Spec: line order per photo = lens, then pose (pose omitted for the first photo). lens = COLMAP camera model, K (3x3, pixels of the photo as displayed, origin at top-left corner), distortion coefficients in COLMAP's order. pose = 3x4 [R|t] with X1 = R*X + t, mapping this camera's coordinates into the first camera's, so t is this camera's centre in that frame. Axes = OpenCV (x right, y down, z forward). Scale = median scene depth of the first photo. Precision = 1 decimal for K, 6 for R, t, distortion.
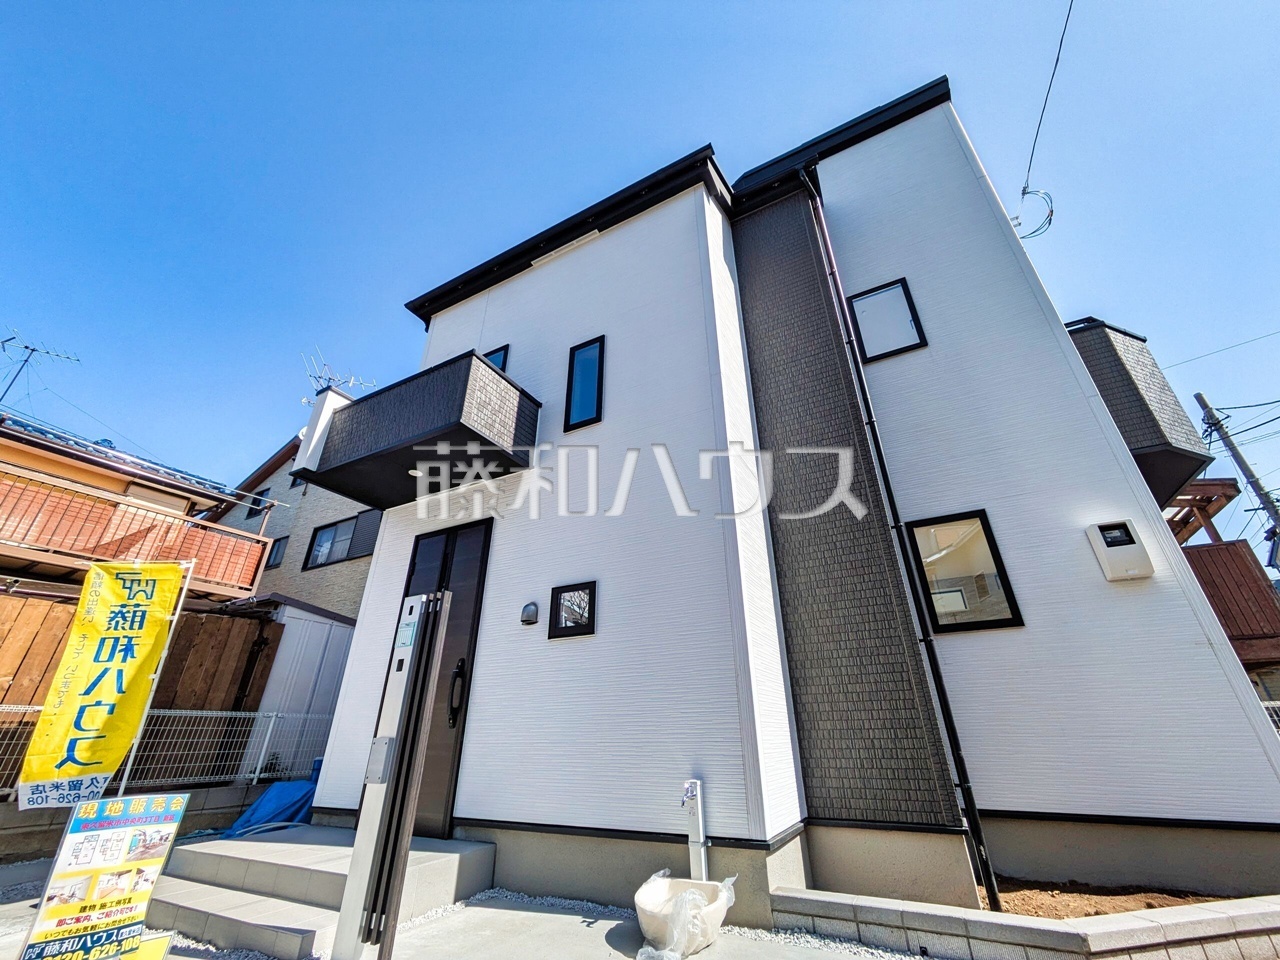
lens RADIAL K [[523.6, 0, 638.6], [0, 523.6, 455.7], [0, 0, 1]] dist [0.001383, 0.000749]
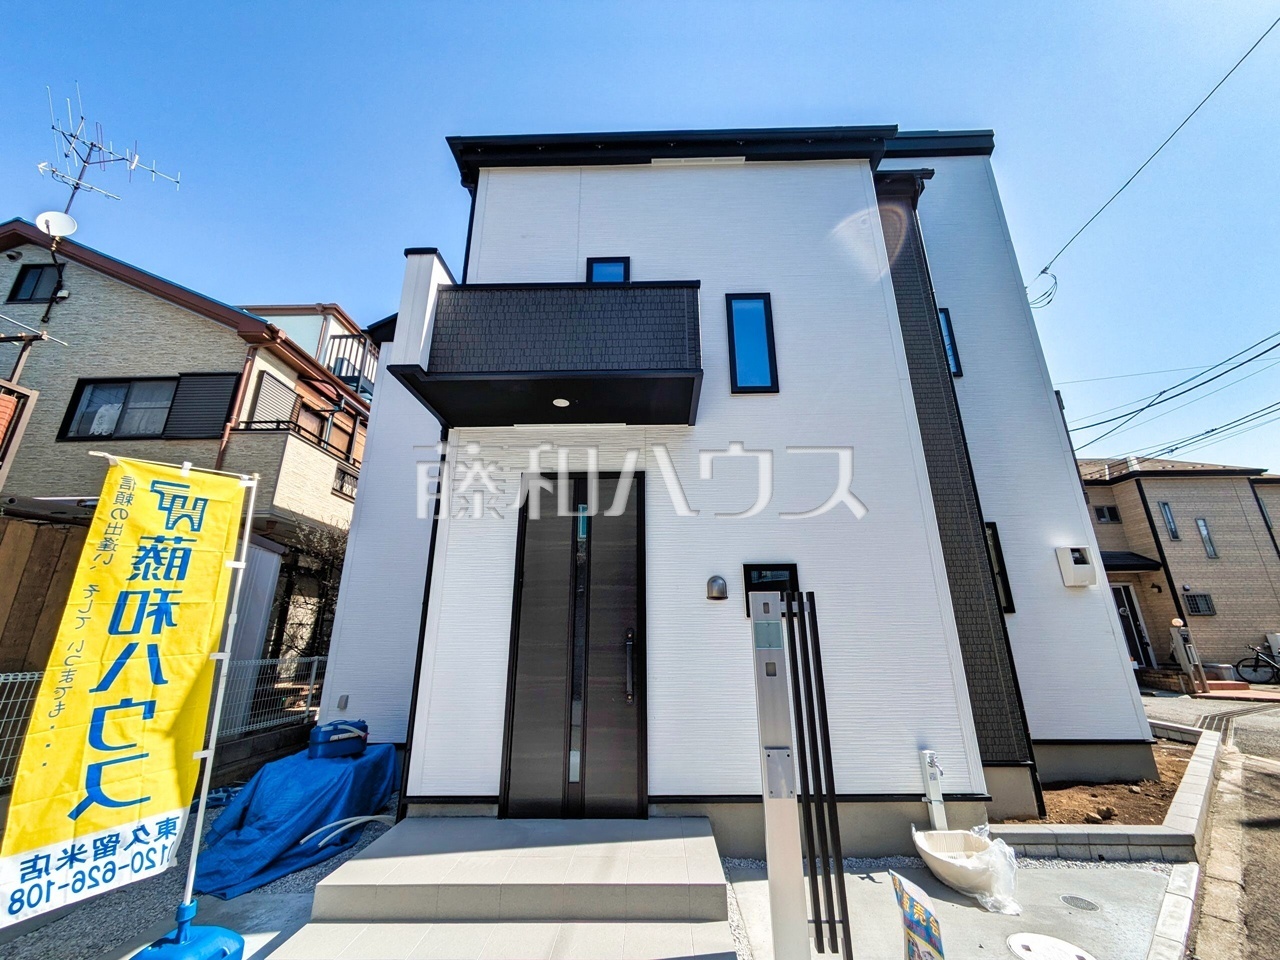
lens RADIAL K [[500.9, 0, 640.0], [0, 500.9, 480.0], [0, 0, 1]] dist [0.001182, 0.000103]
pose [[0.874963, 0.150535, 0.460194, -0.784757], [-0.234774, 0.963139, 0.131320, 0.028765], [-0.423463, -0.222942, 0.878052, 0.313154]]
